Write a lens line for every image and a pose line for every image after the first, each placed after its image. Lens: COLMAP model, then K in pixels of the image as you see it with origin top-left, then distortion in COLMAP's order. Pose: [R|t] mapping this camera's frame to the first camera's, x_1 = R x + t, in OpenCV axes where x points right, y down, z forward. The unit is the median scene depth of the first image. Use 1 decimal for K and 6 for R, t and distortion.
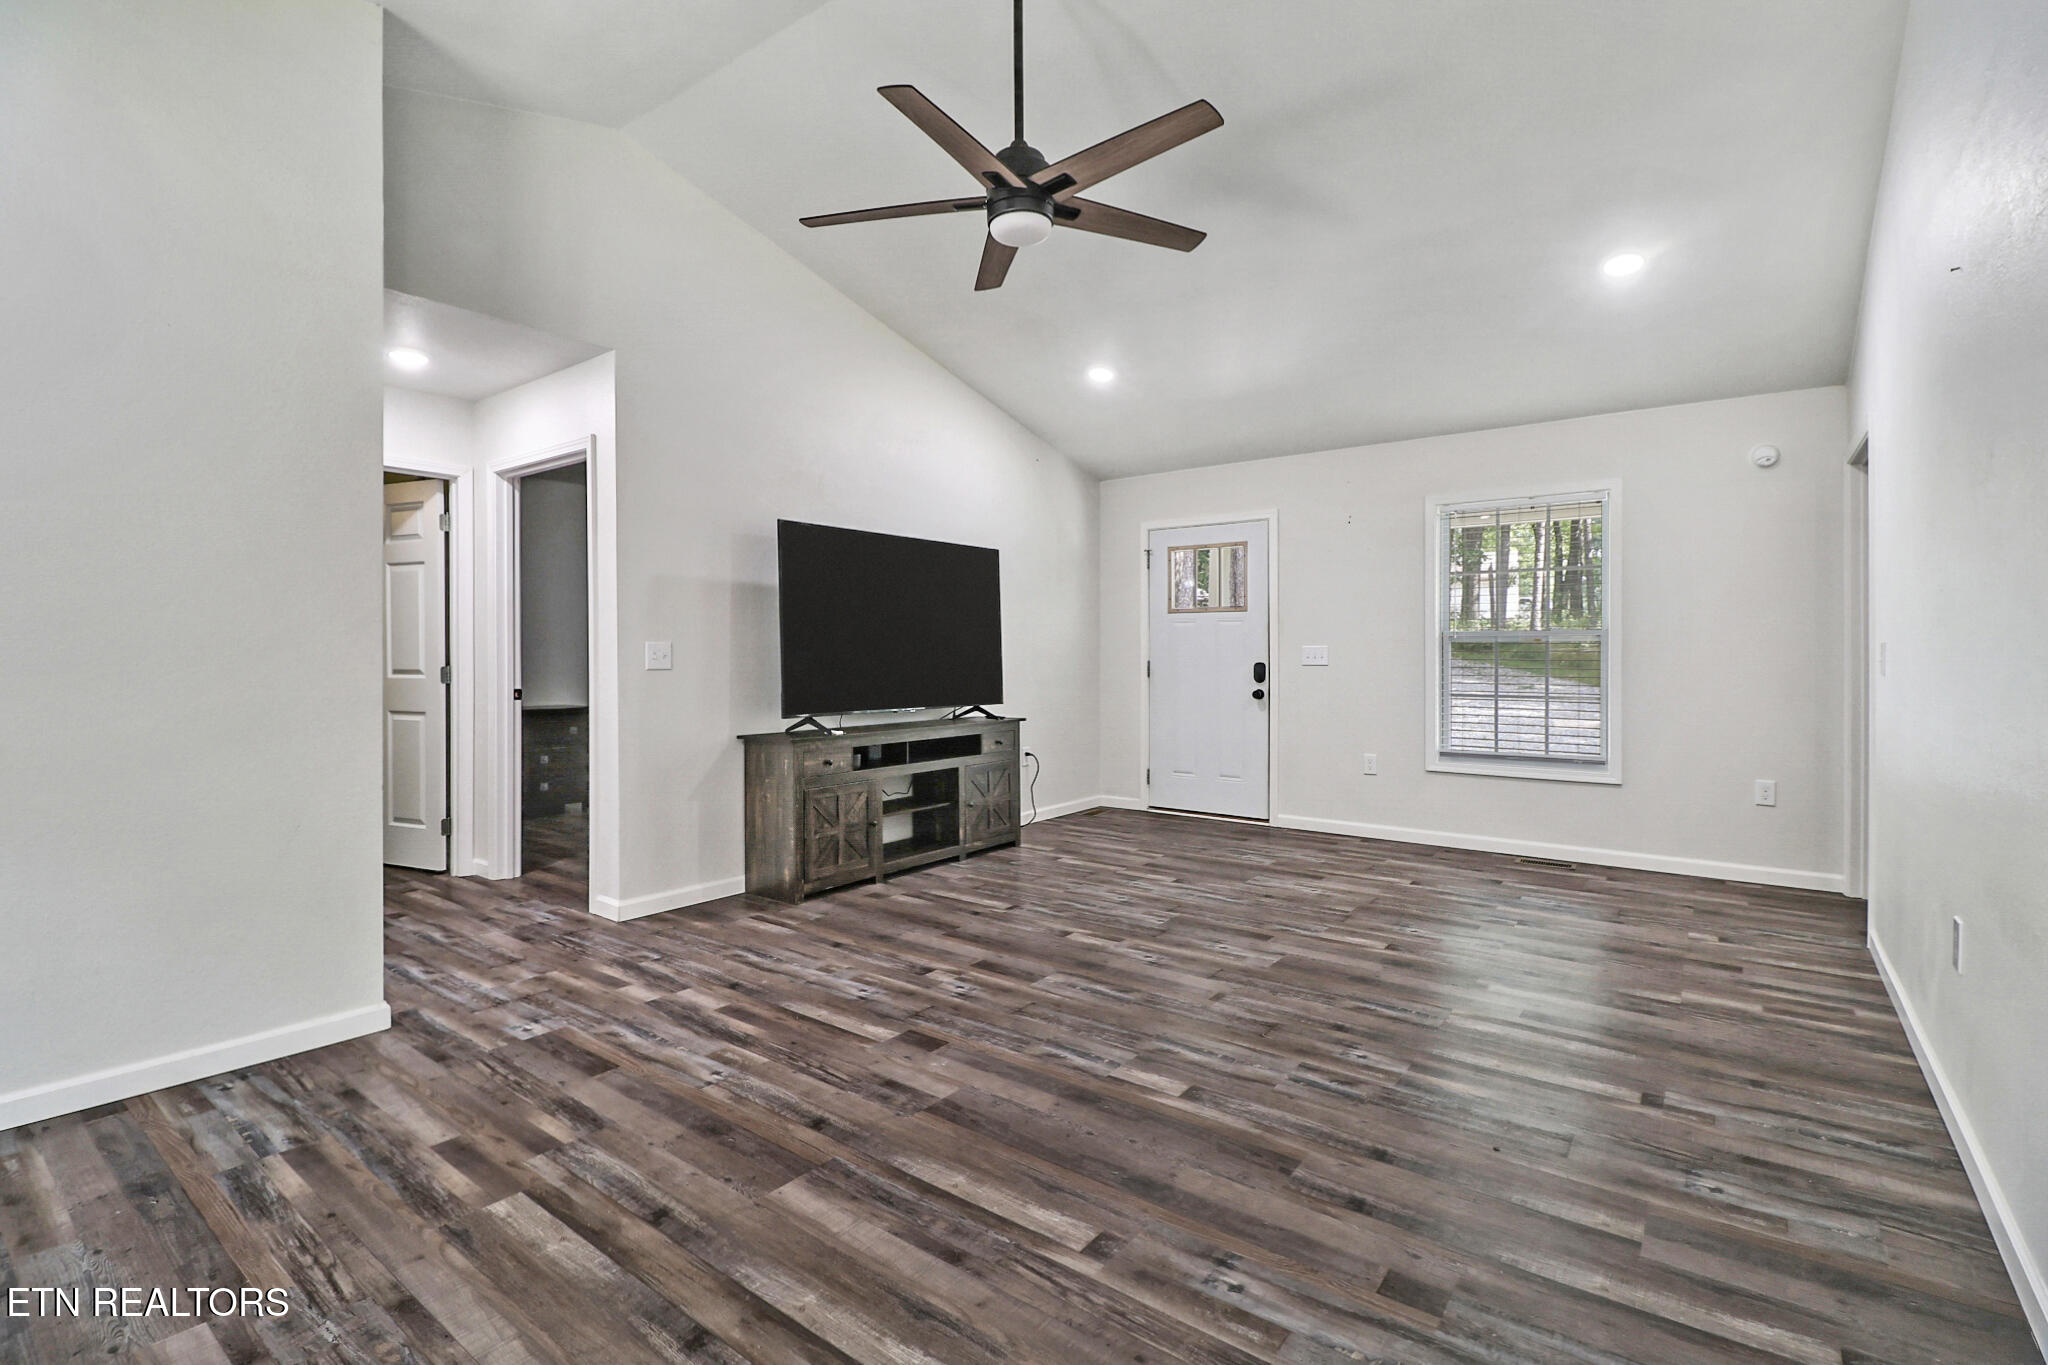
lens RADIAL K [[940.4, 0, 1014.5], [0, 940.4, 668.3], [0, 0, 1]] dist [-0.021883, -0.000558]
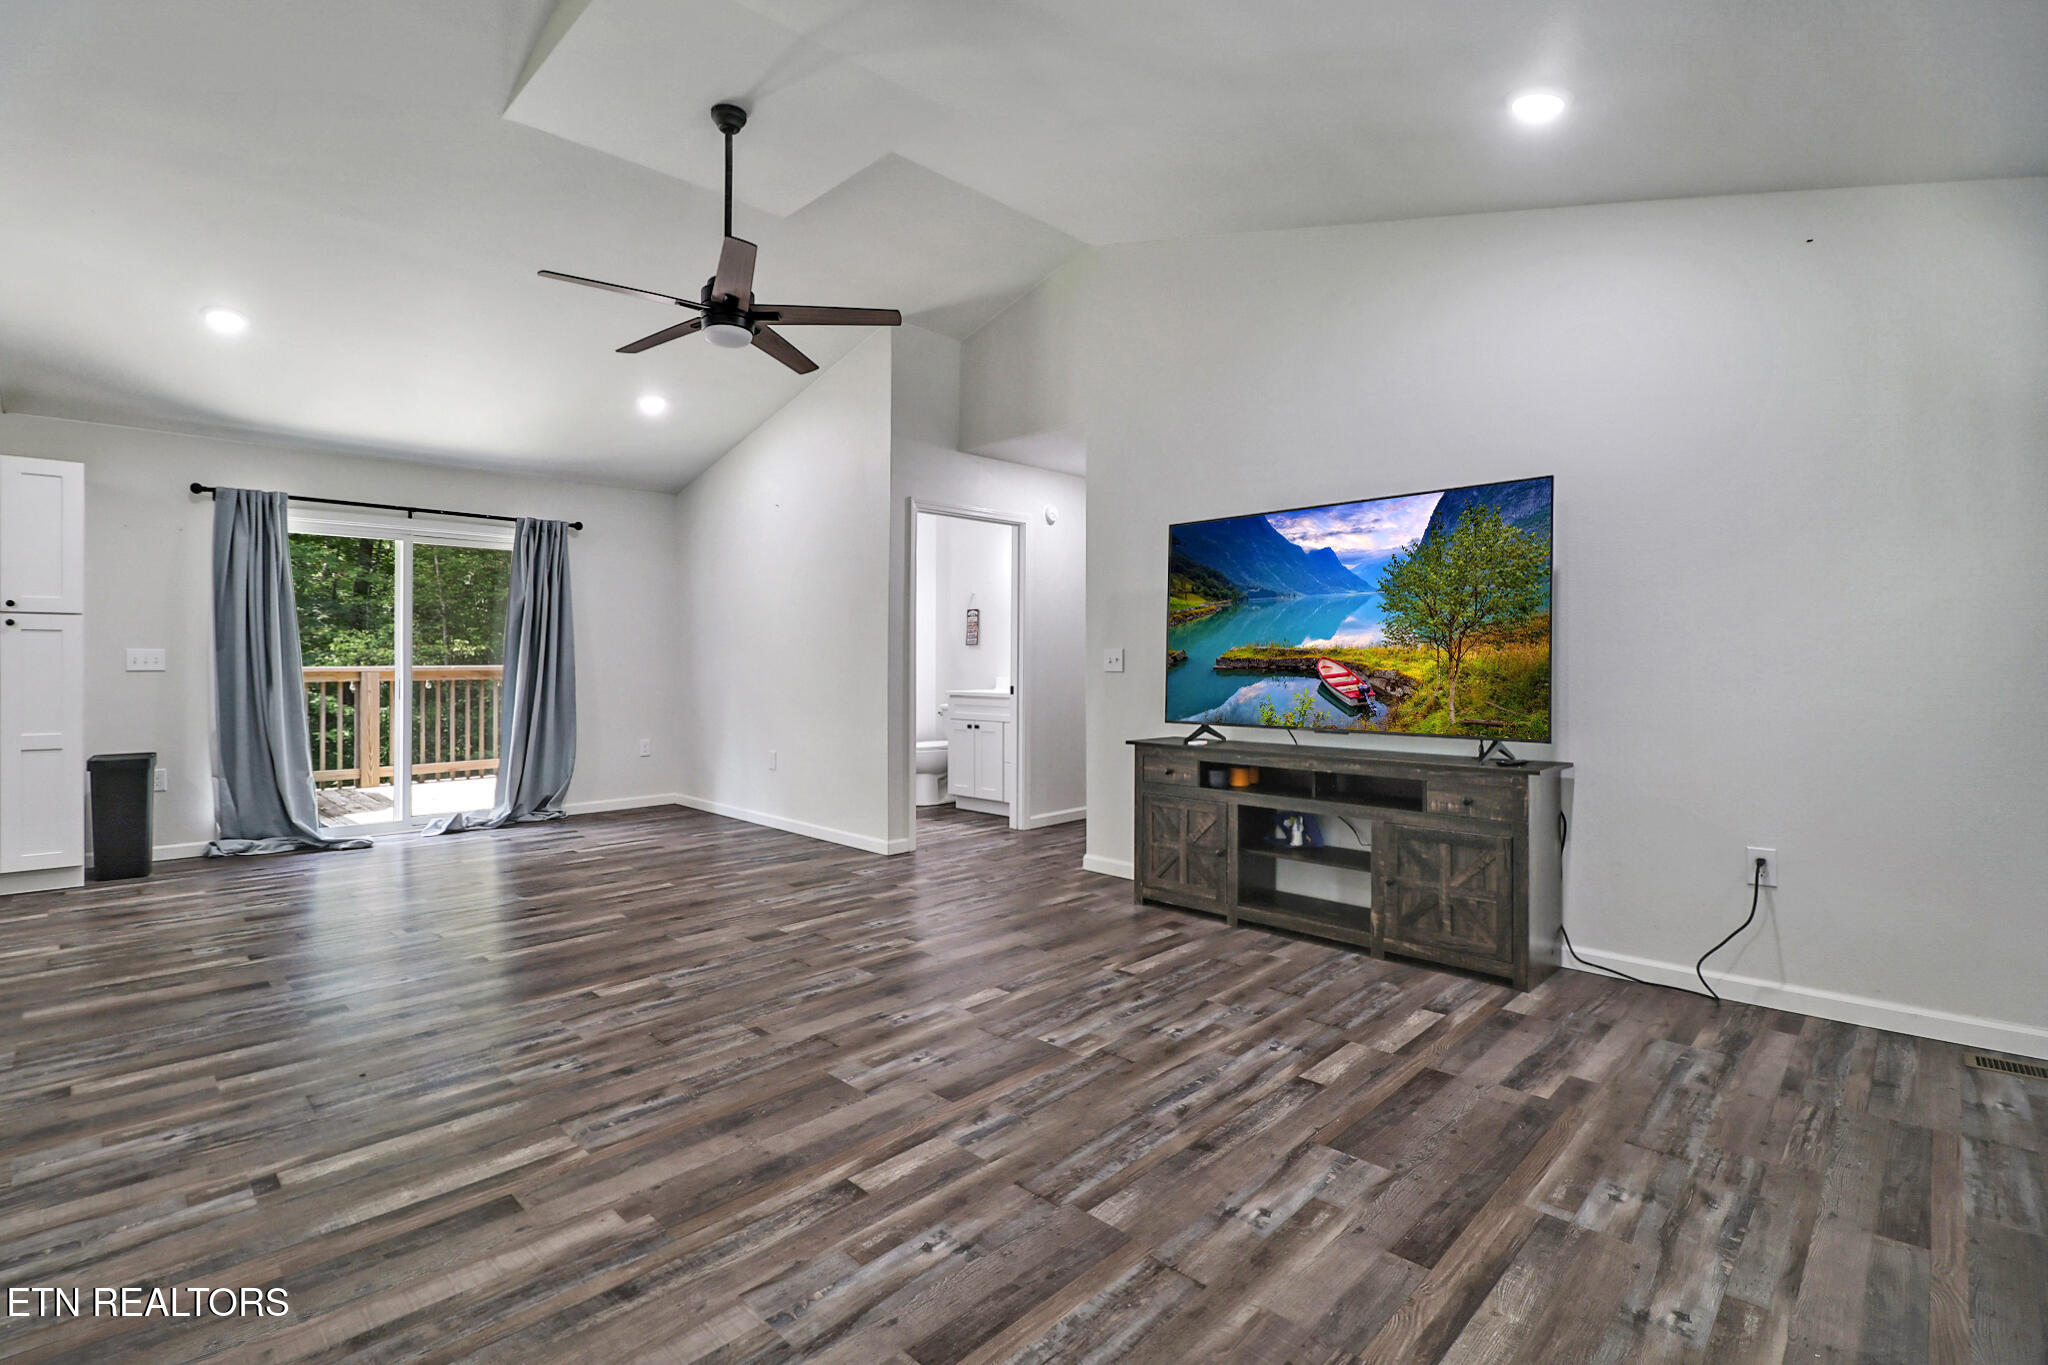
lens RADIAL K [[940.4, 0, 1017.6], [0, 940.4, 669.5], [0, 0, 1]] dist [-0.021883, -0.000558]
pose [[-0.119789, 0.013853, -0.992703, 1.279342], [-0.014308, 0.999775, 0.015678, -0.028759], [0.992696, 0.016082, -0.119564, 1.581620]]
